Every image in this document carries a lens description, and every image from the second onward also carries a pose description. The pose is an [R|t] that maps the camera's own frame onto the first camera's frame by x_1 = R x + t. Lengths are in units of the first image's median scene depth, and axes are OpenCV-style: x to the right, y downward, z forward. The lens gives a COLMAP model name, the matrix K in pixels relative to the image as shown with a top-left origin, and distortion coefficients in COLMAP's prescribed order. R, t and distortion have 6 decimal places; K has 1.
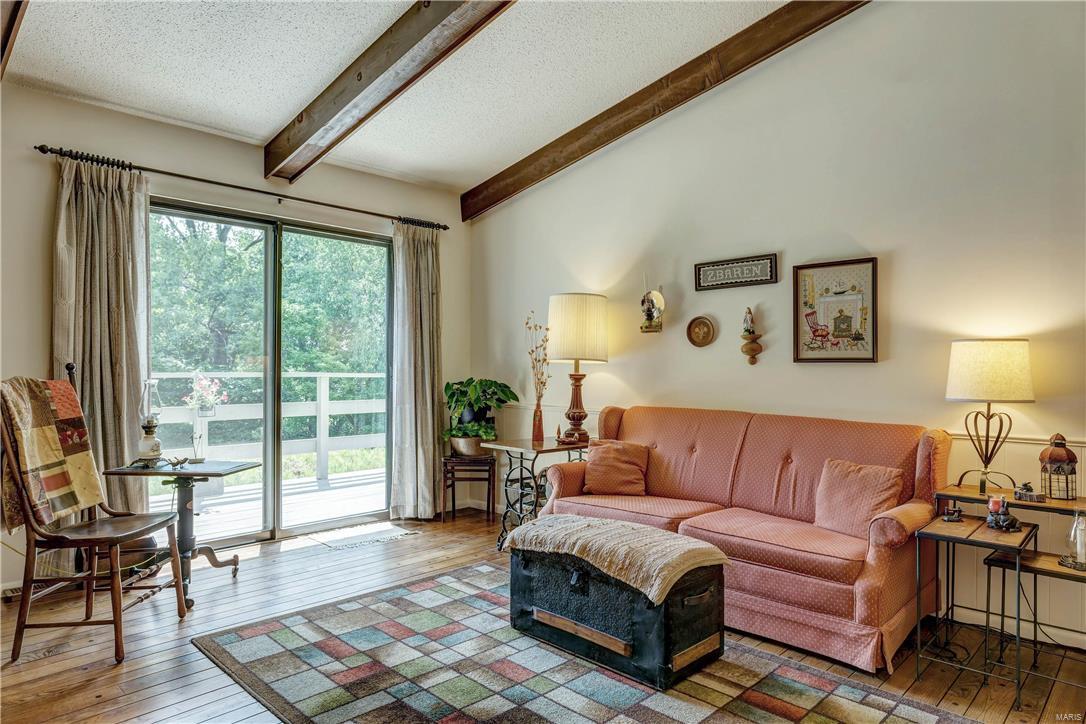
lens RADIAL K [[669.6, 0, 543.0], [0, 669.6, 362.0], [0, 0, 1]] dist [0.008589, 0.001553]
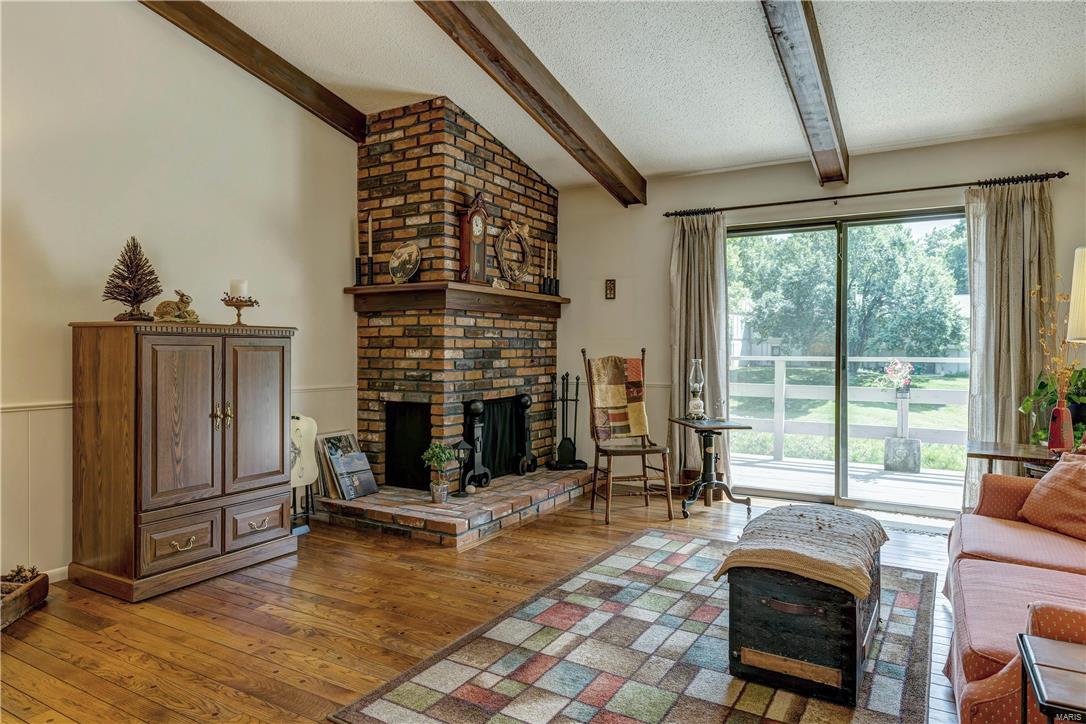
lens RADIAL K [[655.6, 0, 543.0], [0, 655.6, 362.0], [0, 0, 1]] dist [-0.000601, 0.000188]
pose [[0.234599, 0.013944, -0.971992, 0.665885], [0.002810, 0.999883, 0.015022, 0.008788], [0.972088, -0.006256, 0.234533, 0.325040]]
